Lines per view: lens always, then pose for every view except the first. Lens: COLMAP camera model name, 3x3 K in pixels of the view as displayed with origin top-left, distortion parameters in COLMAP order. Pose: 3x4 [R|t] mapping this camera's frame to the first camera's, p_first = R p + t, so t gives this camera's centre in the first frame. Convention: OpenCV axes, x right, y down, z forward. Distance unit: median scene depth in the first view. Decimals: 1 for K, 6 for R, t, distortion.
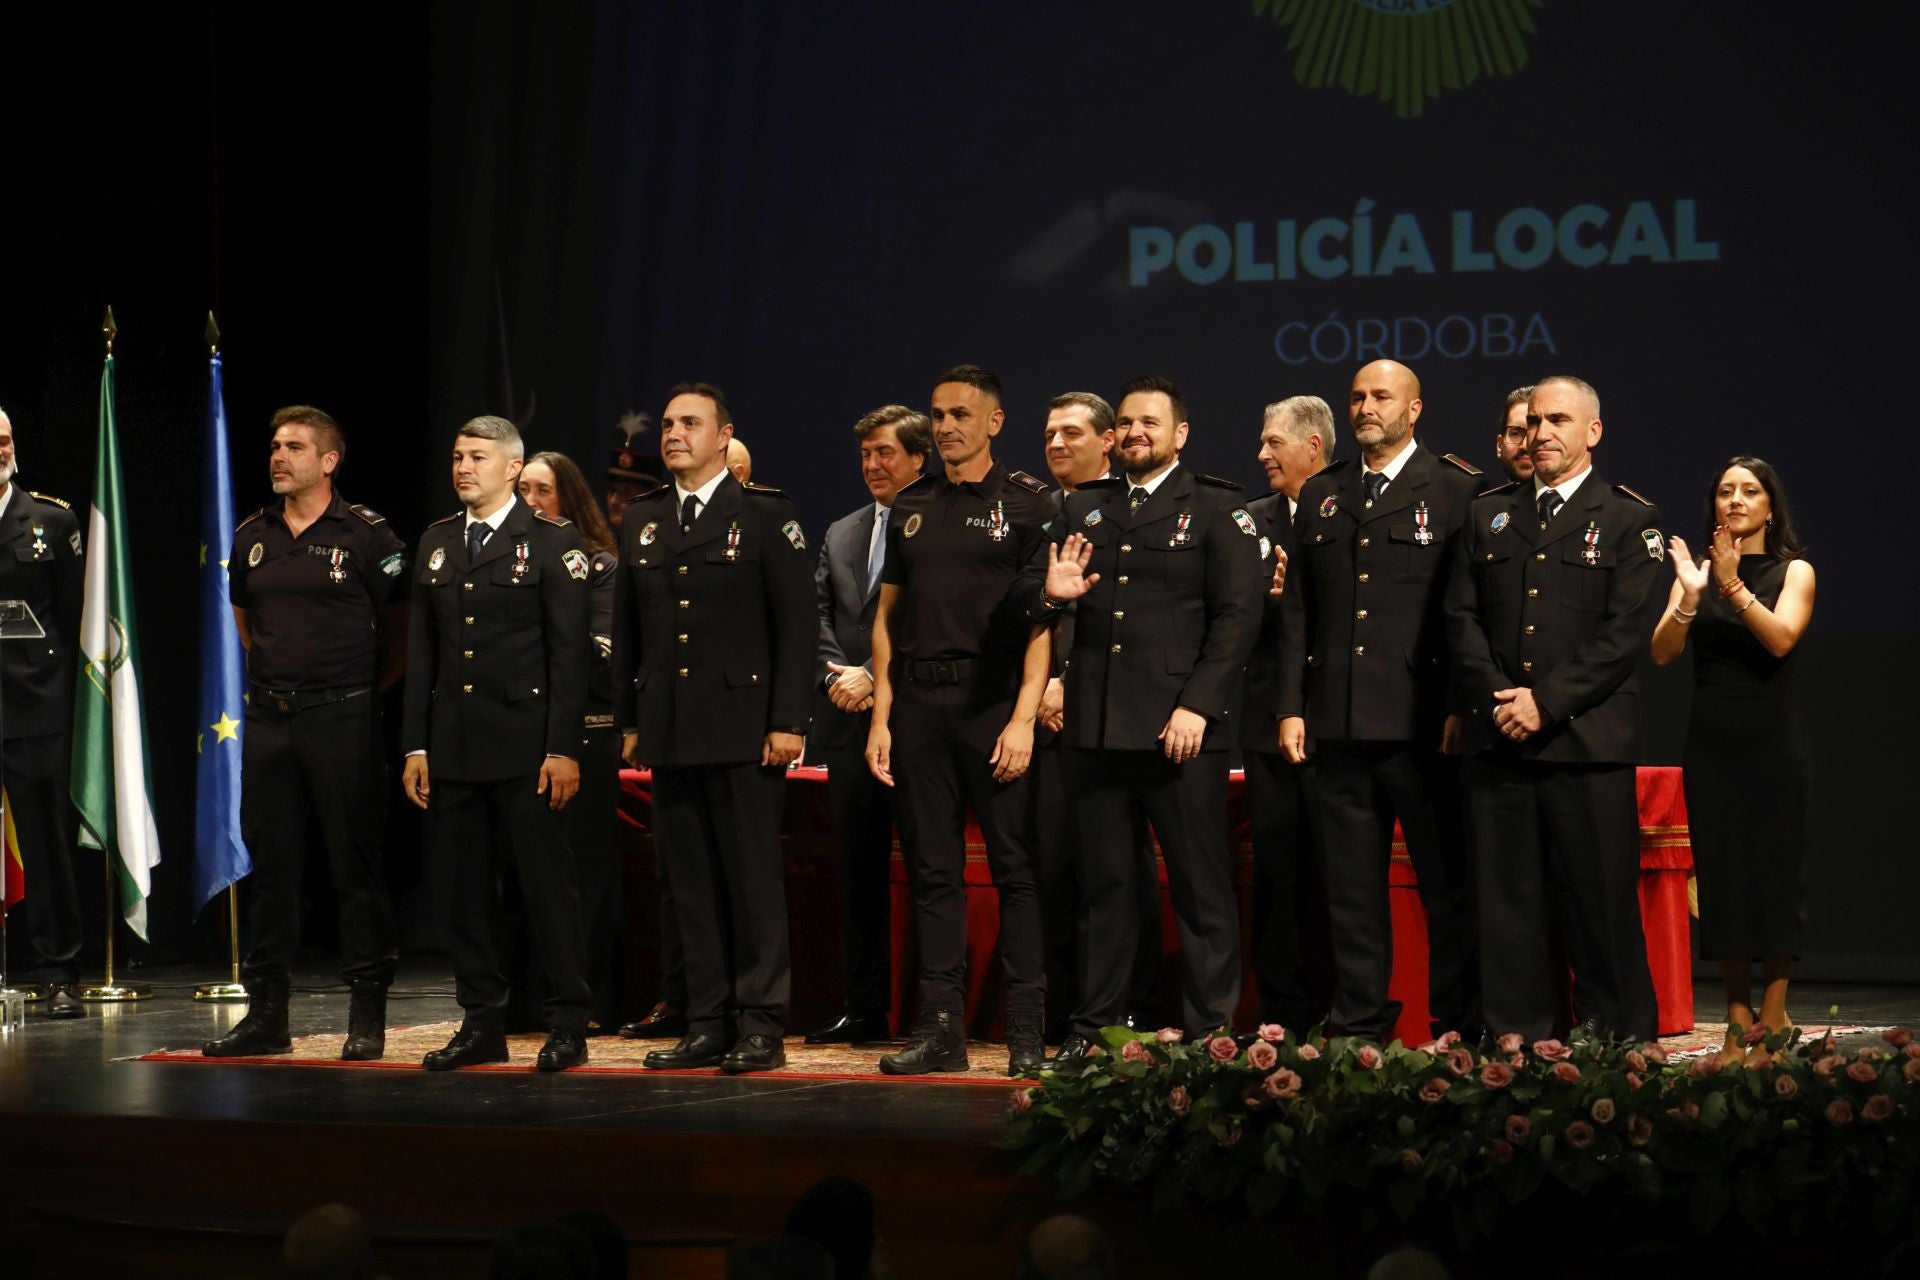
lens RADIAL K [[6352.1, 0, 960.4], [0, 6352.1, 662.9], [0, 0, 1]] dist [0.416634, -0.506417]
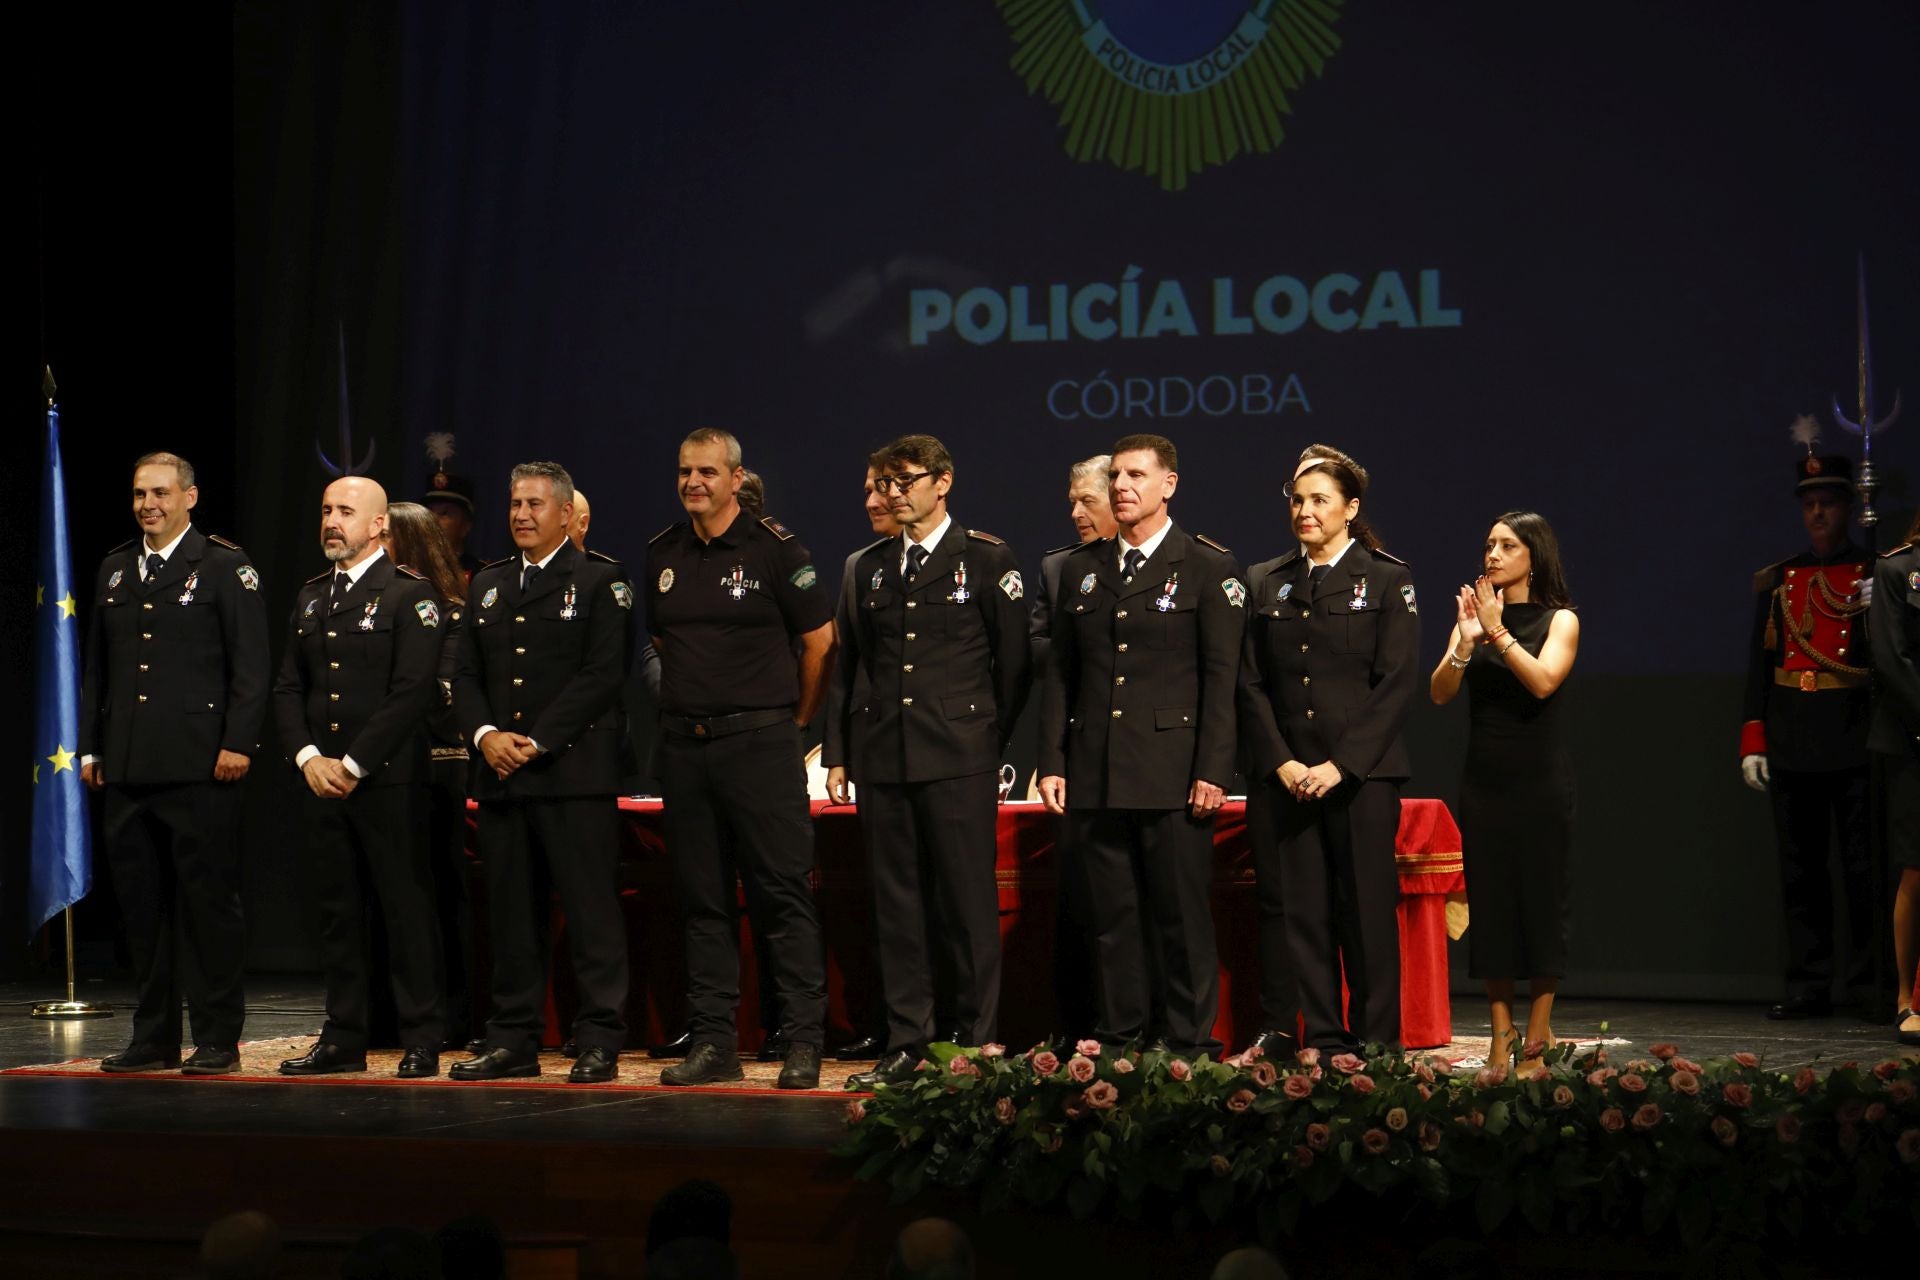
lens RADIAL K [[6122.8, 0, 950.5], [0, 6122.8, 640.1], [0, 0, 1]] dist [0.333560, -0.318084]
pose [[0.998832, 0.002228, 0.048271, -0.025195], [-0.001881, 0.999972, -0.007237, -0.003623], [-0.048286, 0.007138, 0.998808, -0.040726]]
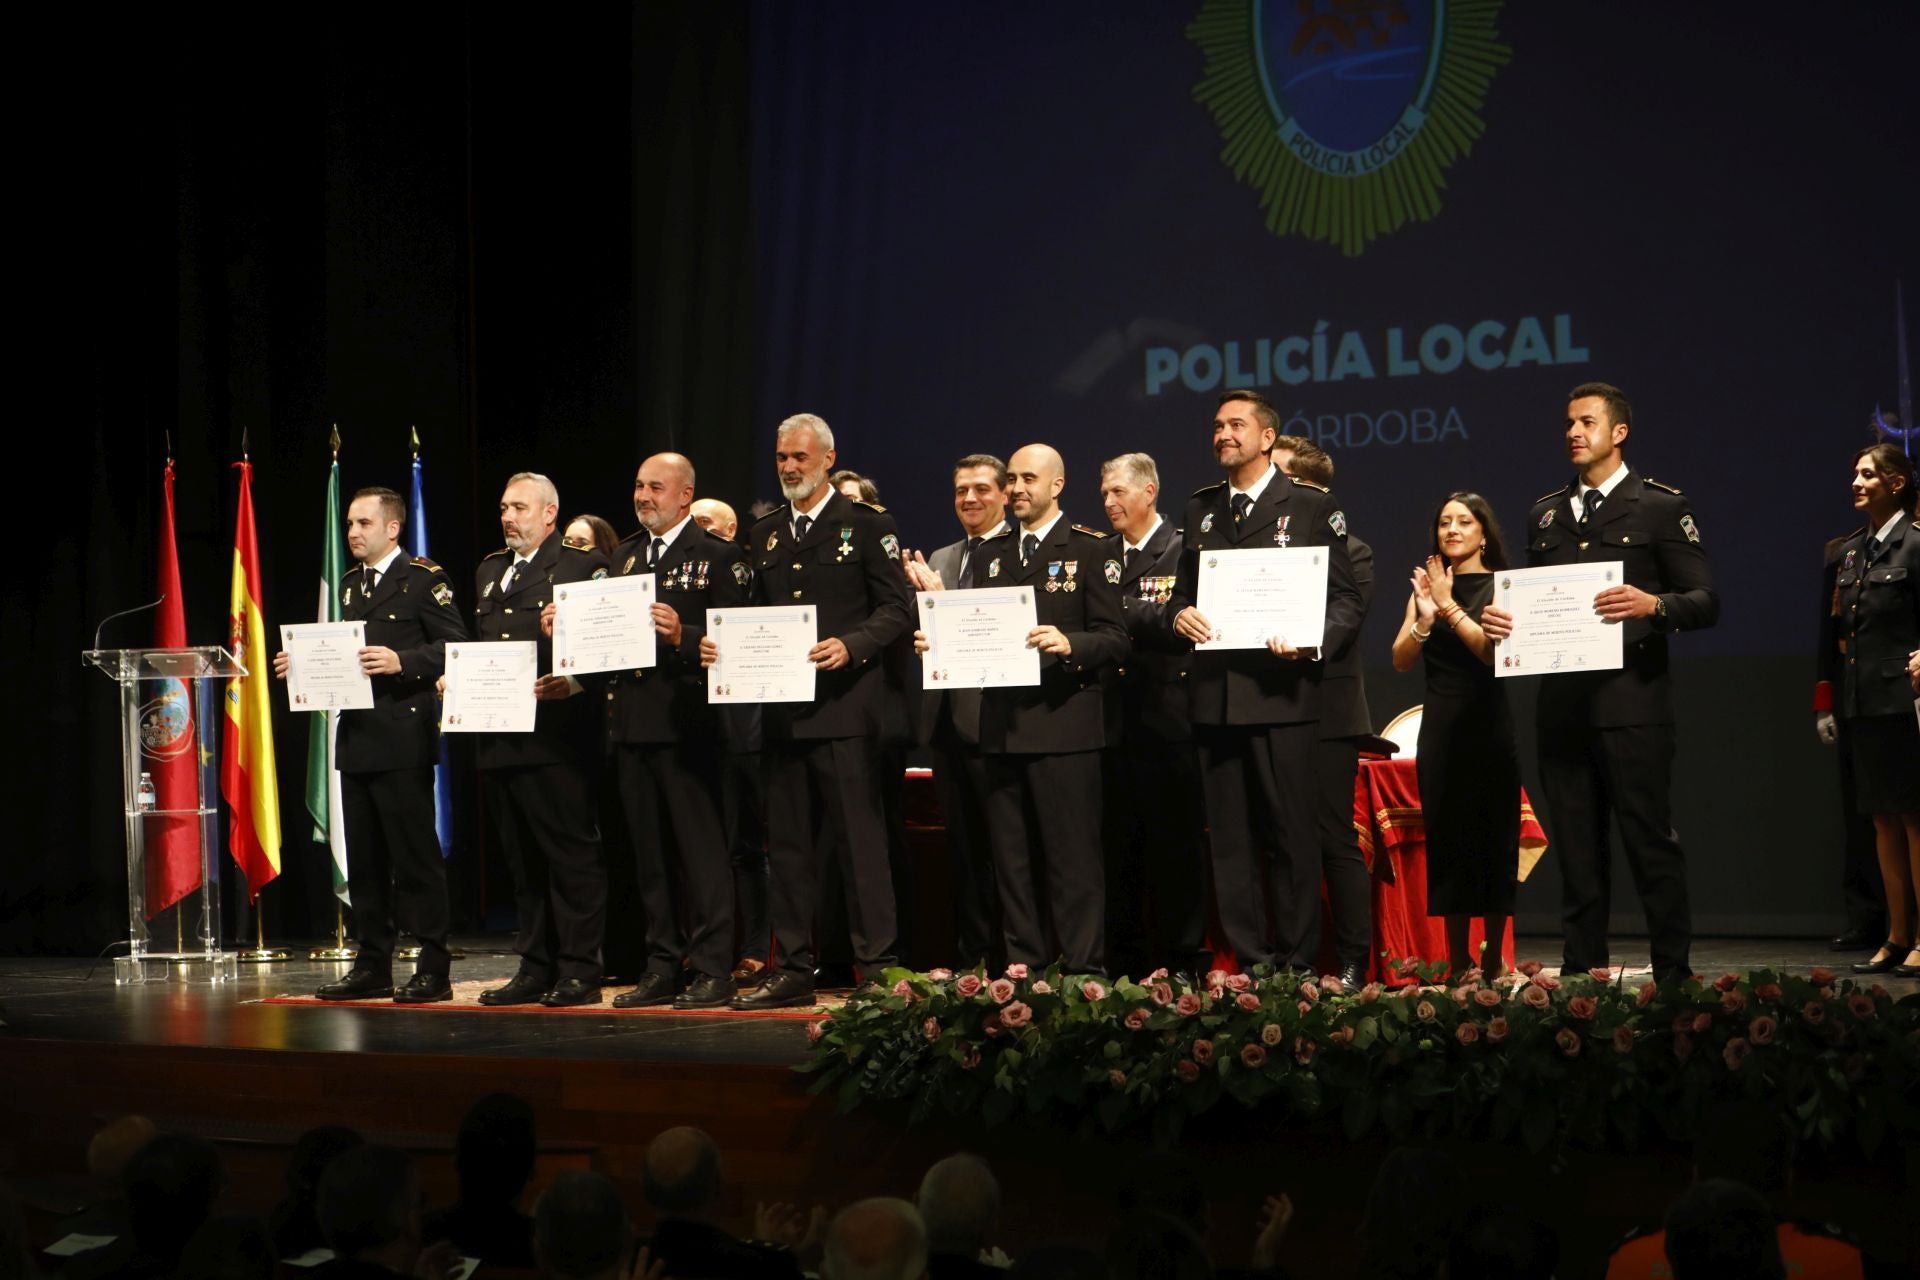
lens RADIAL K [[4361.9, 0, 953.9], [0, 4361.9, 642.9], [0, 0, 1]] dist [-0.101247, -0.683334]
pose [[0.994236, -0.015340, -0.106111, 0.123994], [0.012823, 0.999621, -0.024366, 0.017154], [0.106444, 0.022865, 0.994056, 0.202057]]
